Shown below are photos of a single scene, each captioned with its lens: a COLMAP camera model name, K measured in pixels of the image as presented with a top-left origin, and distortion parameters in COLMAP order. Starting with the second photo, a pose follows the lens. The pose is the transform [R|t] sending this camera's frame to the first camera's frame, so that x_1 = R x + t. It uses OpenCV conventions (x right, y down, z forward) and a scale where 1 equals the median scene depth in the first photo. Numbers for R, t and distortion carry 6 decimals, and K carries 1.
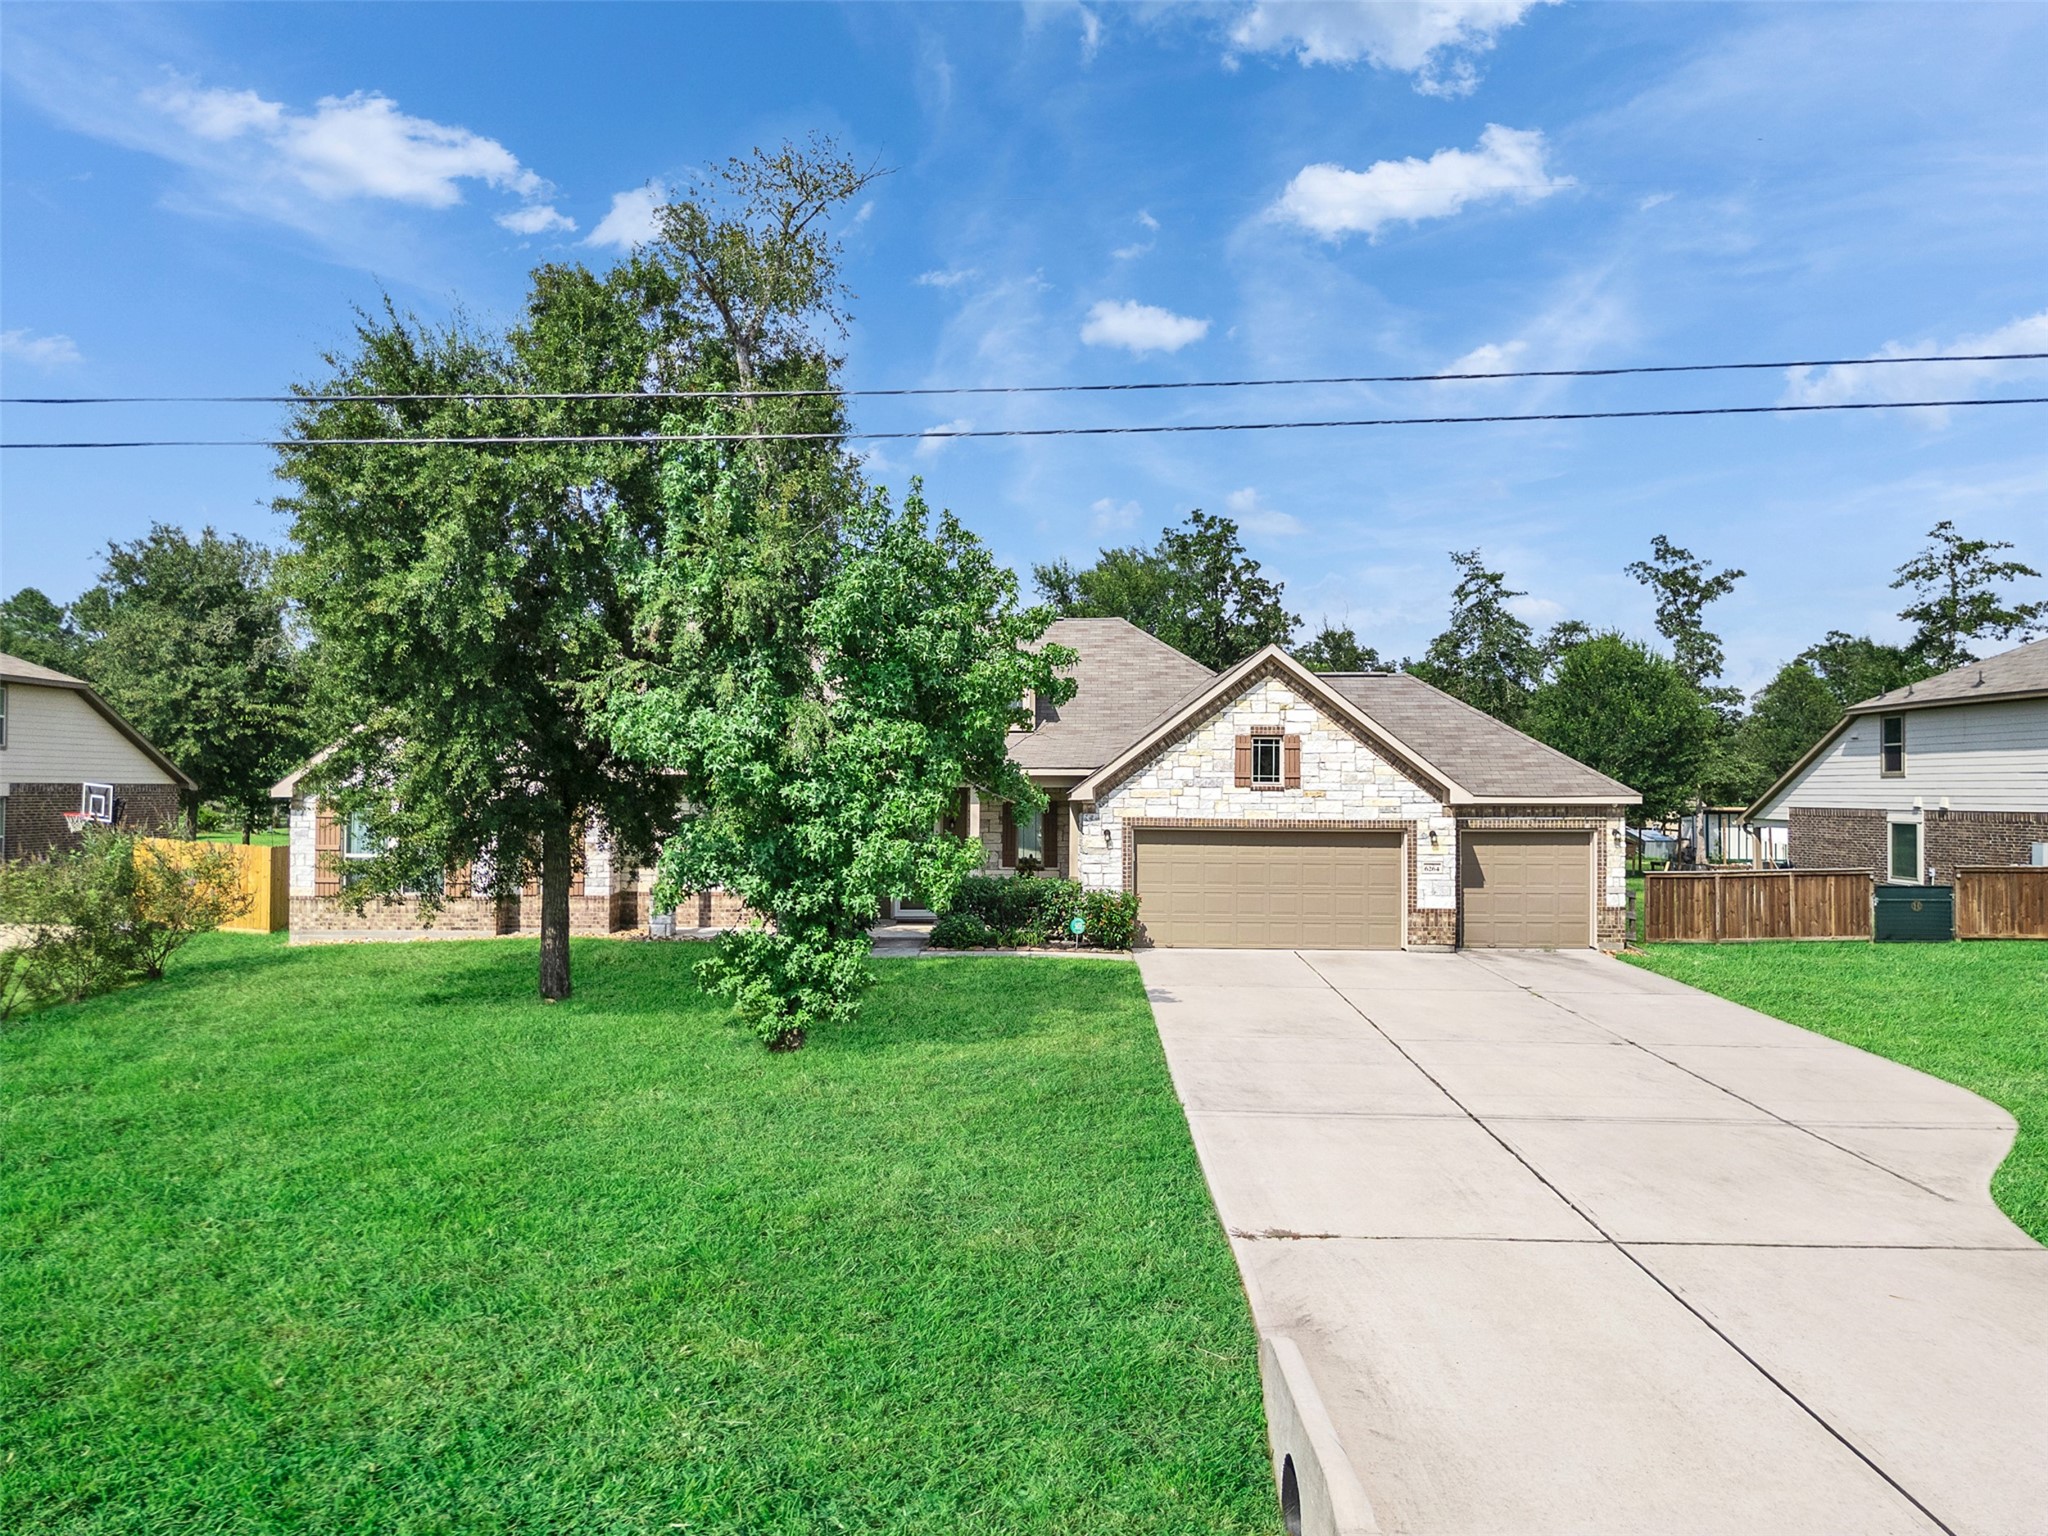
lens RADIAL K [[1447.8, 0, 1024.0], [0, 1447.8, 768.0], [0, 0, 1]] dist [0.082262, -0.093440]
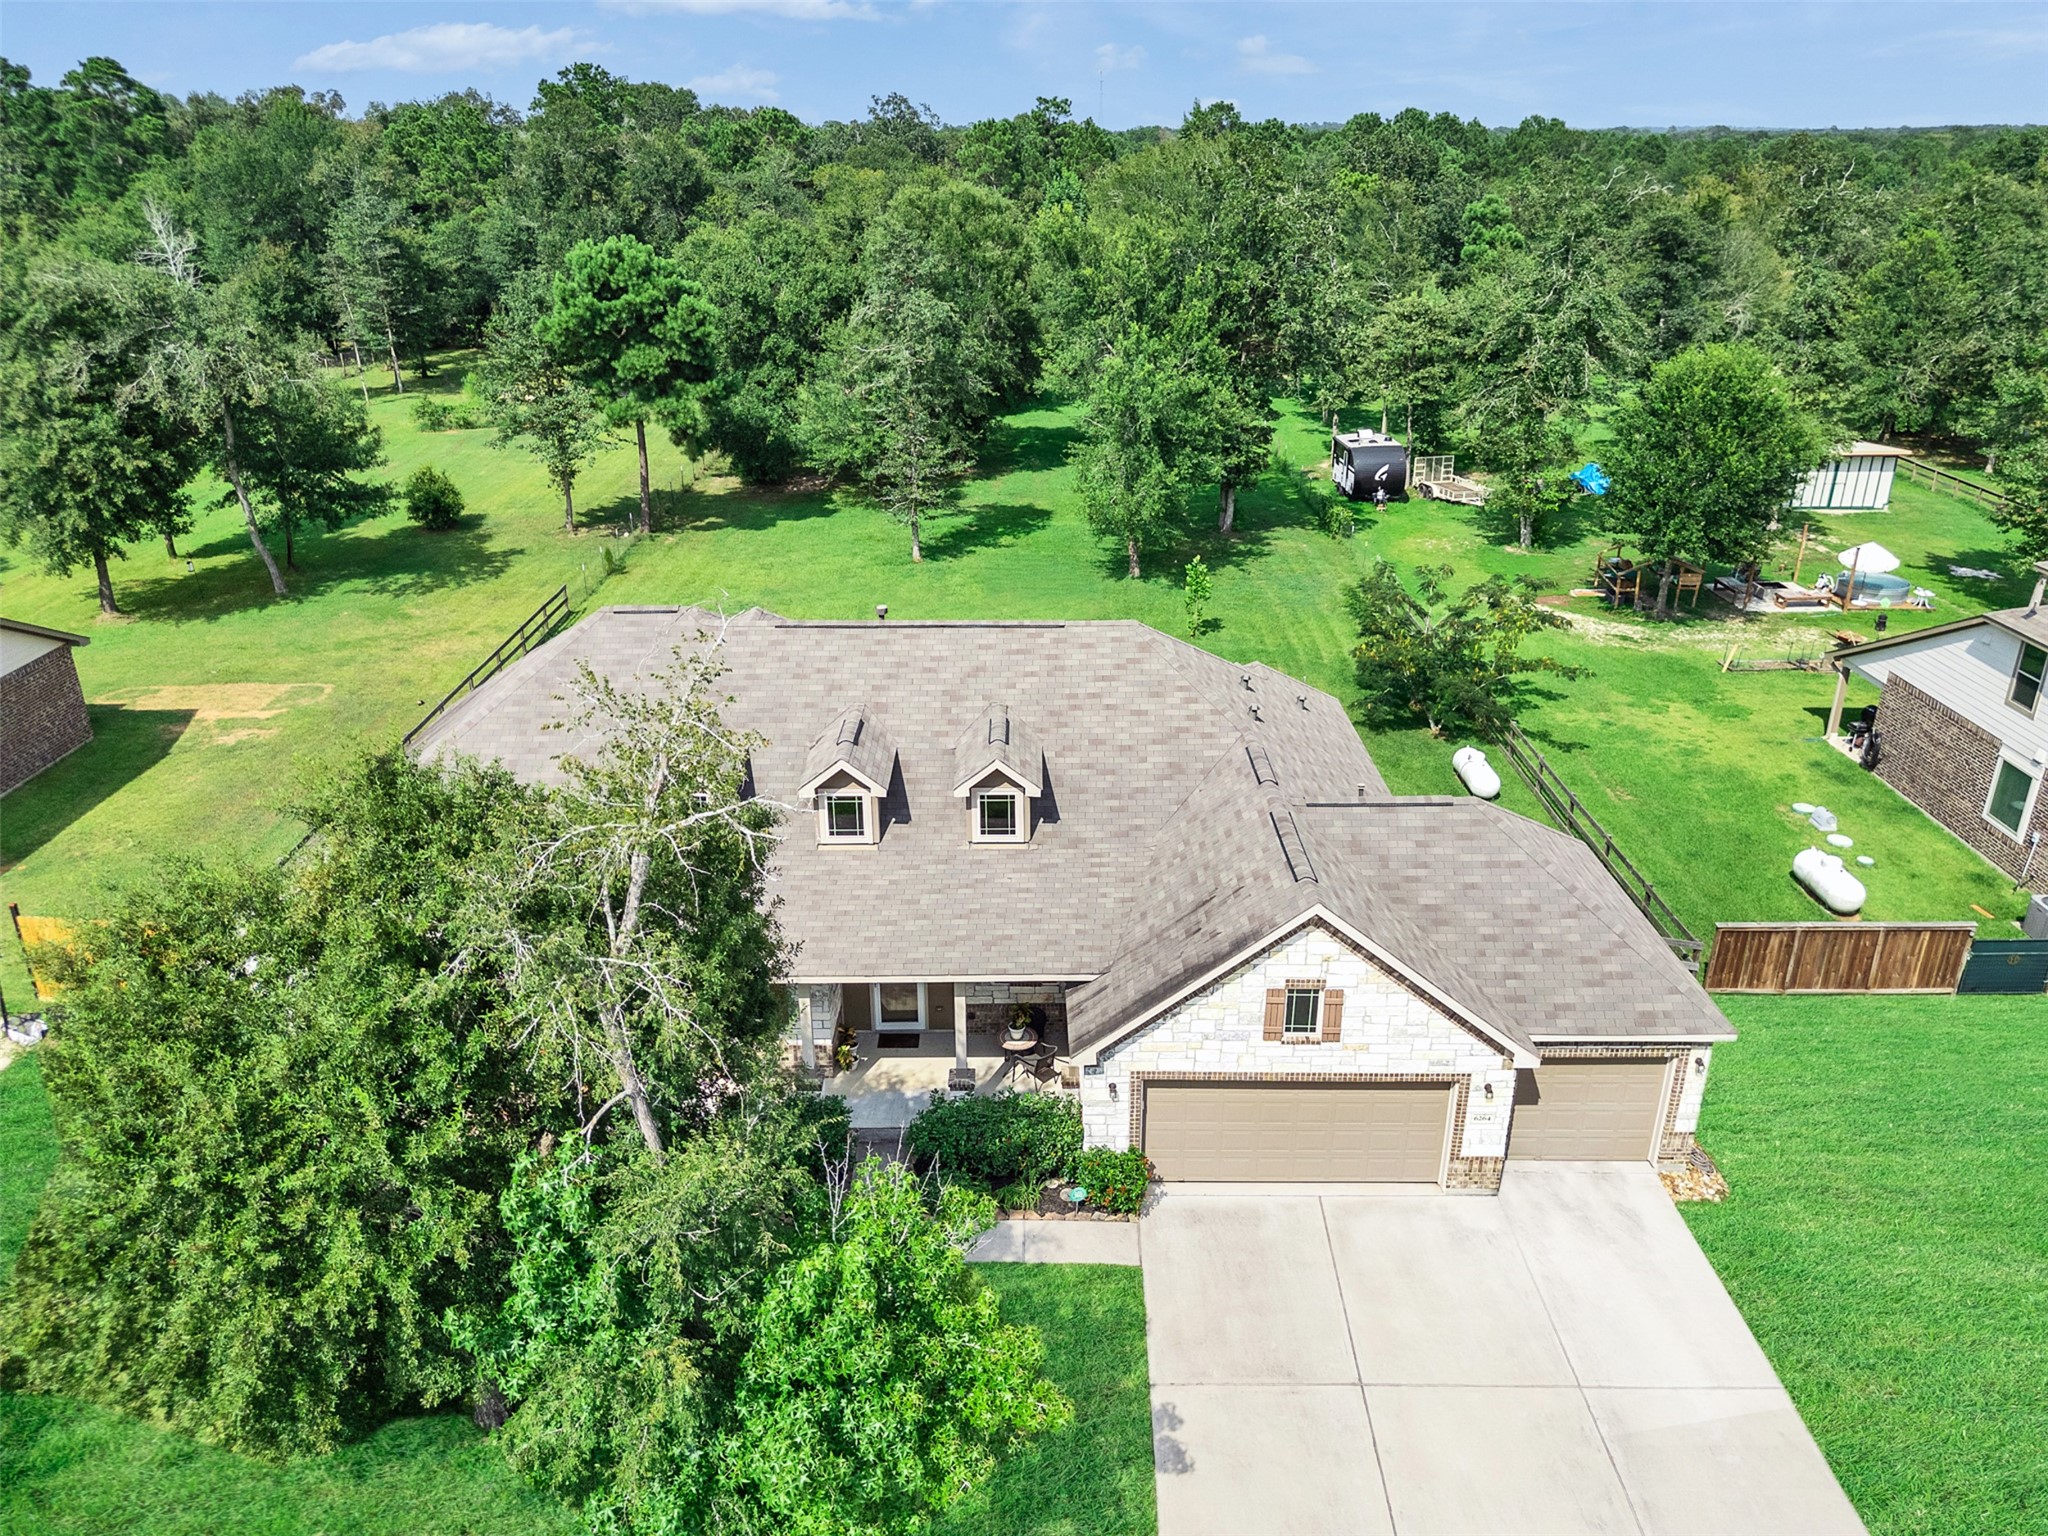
lens RADIAL K [[1447.8, 0, 1024.0], [0, 1447.8, 768.0], [0, 0, 1]] dist [0.082262, -0.093440]
pose [[0.999932, -0.008775, -0.007623, 0.012142], [0.011143, 0.910345, 0.413700, -0.479559], [0.003309, -0.413757, 0.910381, 0.278199]]
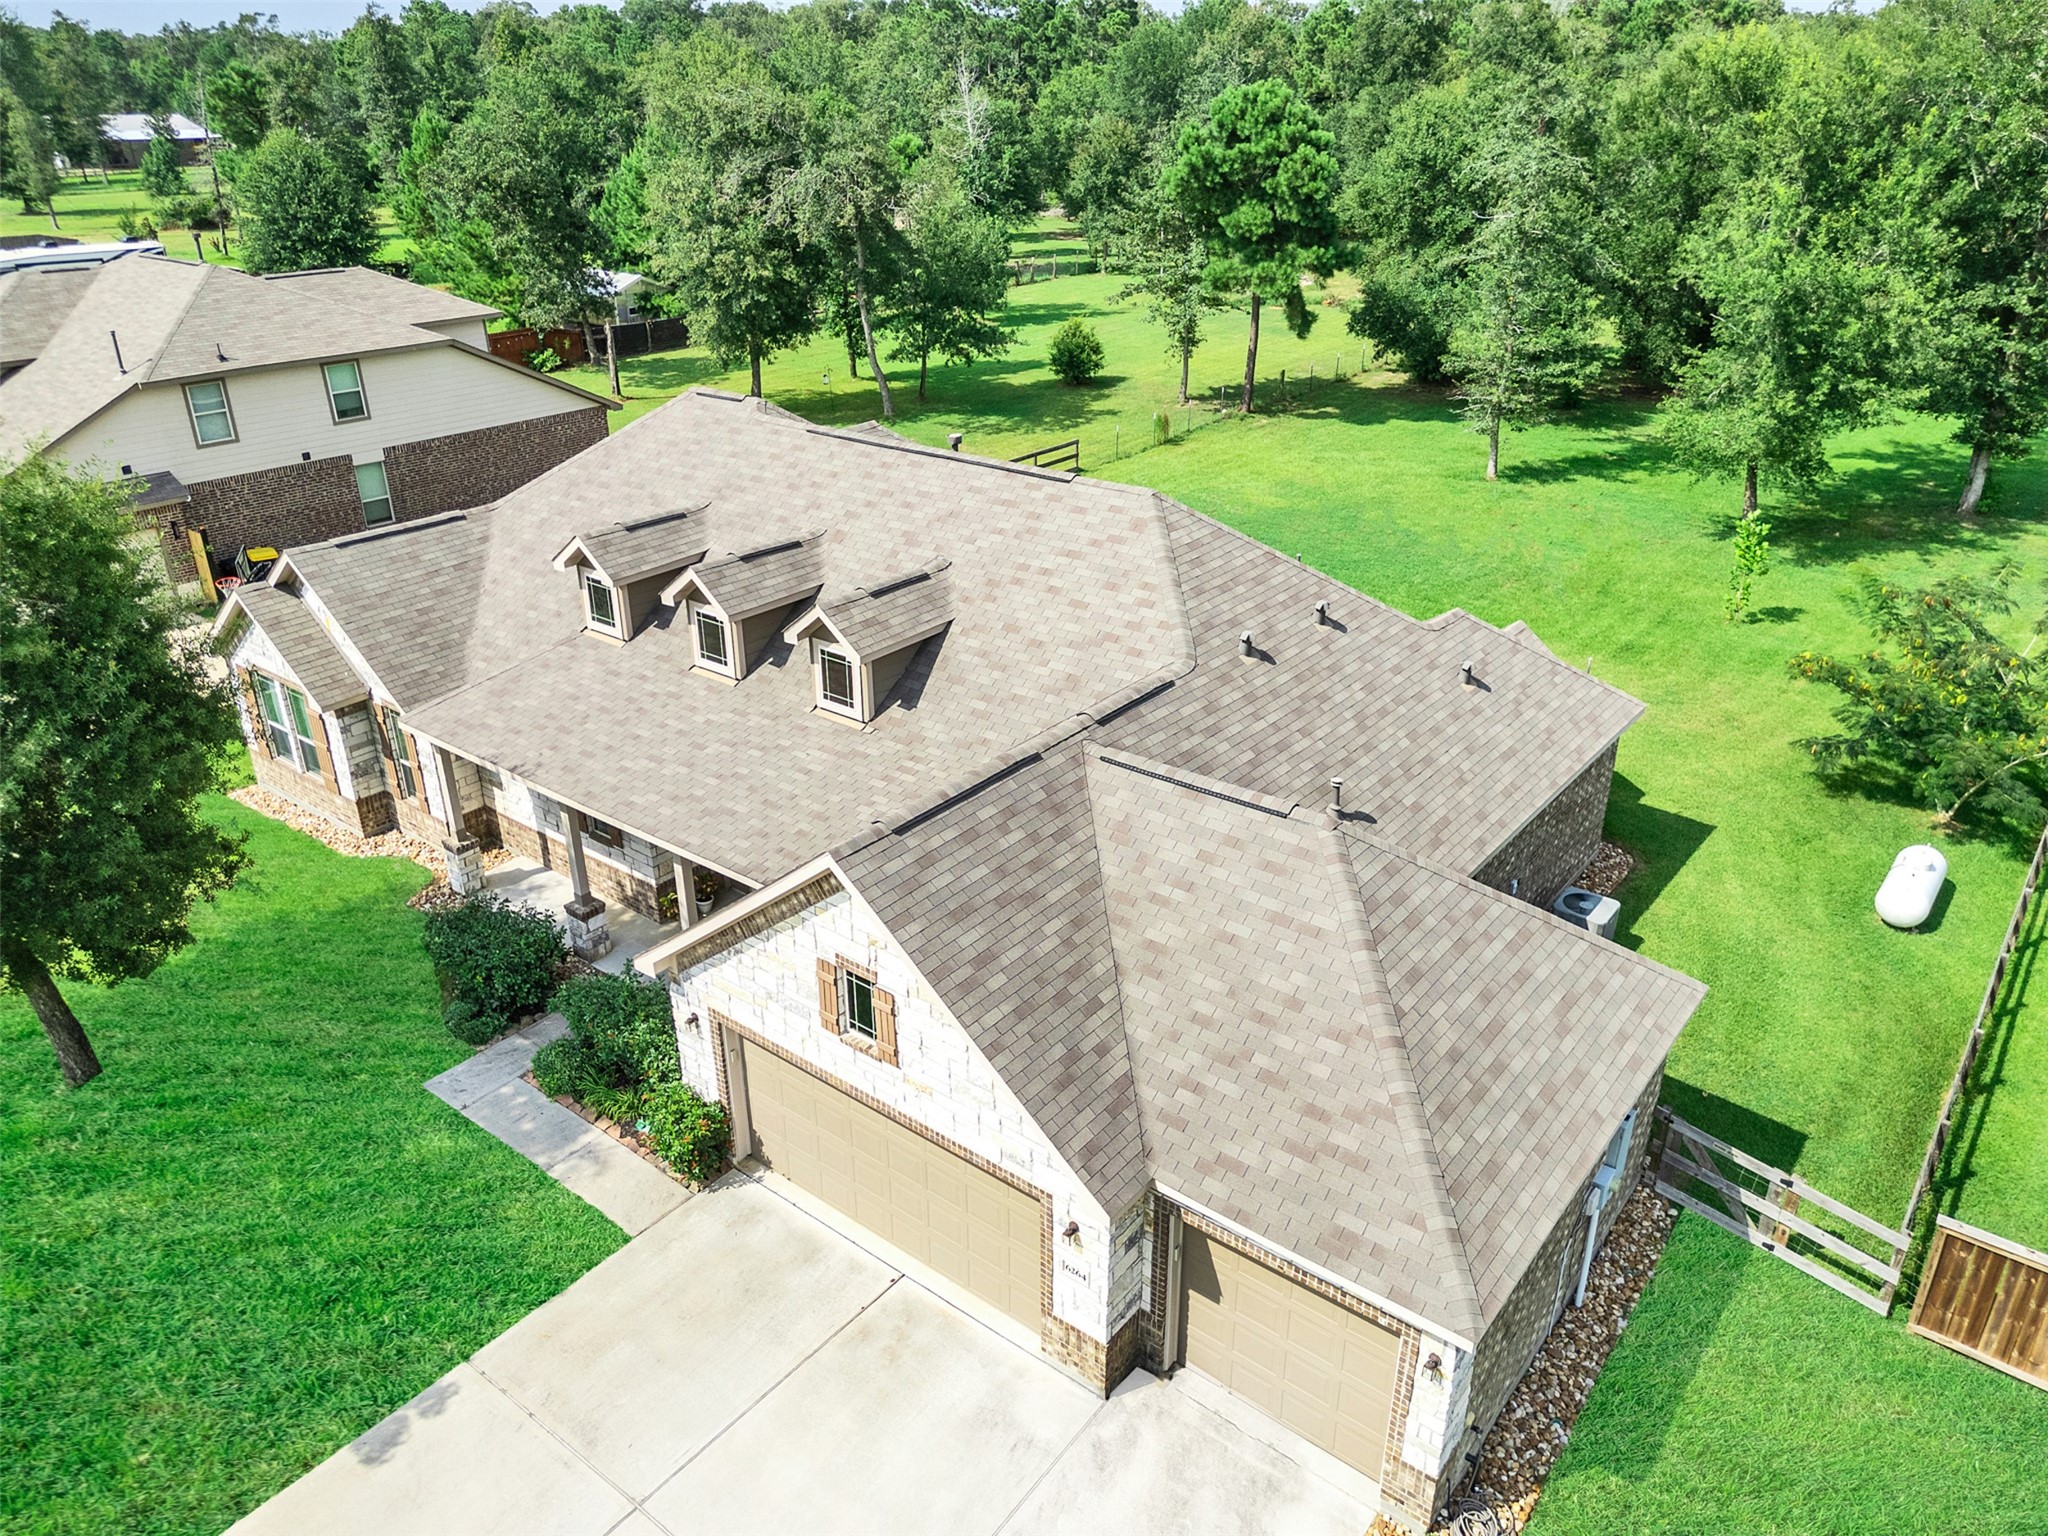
lens RADIAL K [[1447.8, 0, 1024.0], [0, 1447.8, 768.0], [0, 0, 1]] dist [0.082262, -0.093440]
pose [[0.780259, 0.257926, -0.569799, 0.525738], [0.023522, 0.898267, 0.438820, -0.349145], [0.625015, -0.355796, 0.694814, 0.647398]]
